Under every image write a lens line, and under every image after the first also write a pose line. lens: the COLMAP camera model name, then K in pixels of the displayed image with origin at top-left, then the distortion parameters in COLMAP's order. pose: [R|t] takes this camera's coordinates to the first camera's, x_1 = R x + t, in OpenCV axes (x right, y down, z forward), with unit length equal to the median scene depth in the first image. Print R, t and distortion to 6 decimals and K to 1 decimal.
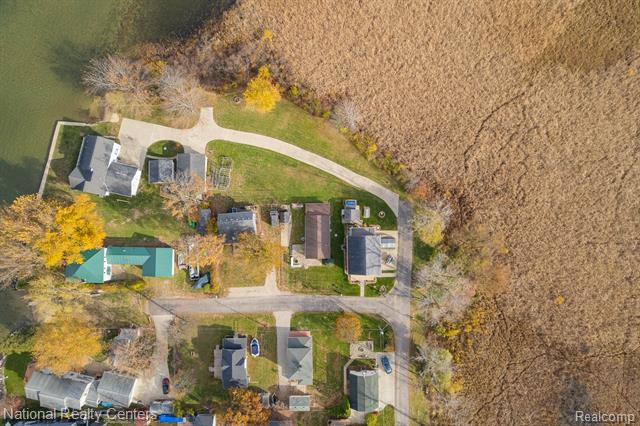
lens RADIAL K [[411.6, 0, 320.0], [0, 411.6, 213.0], [0, 0, 1]] dist [-0.072418, 0.066554]
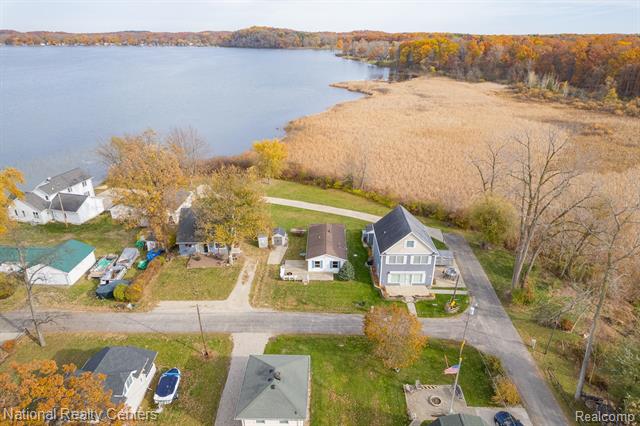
lens RADIAL K [[411.6, 0, 320.0], [0, 411.6, 213.0], [0, 0, 1]] dist [-0.072418, 0.066554]
pose [[0.999707, 0.005940, -0.023463, -0.001431], [-0.023647, 0.446254, -0.894594, 0.598501], [0.005157, 0.894887, 0.446263, 0.660917]]
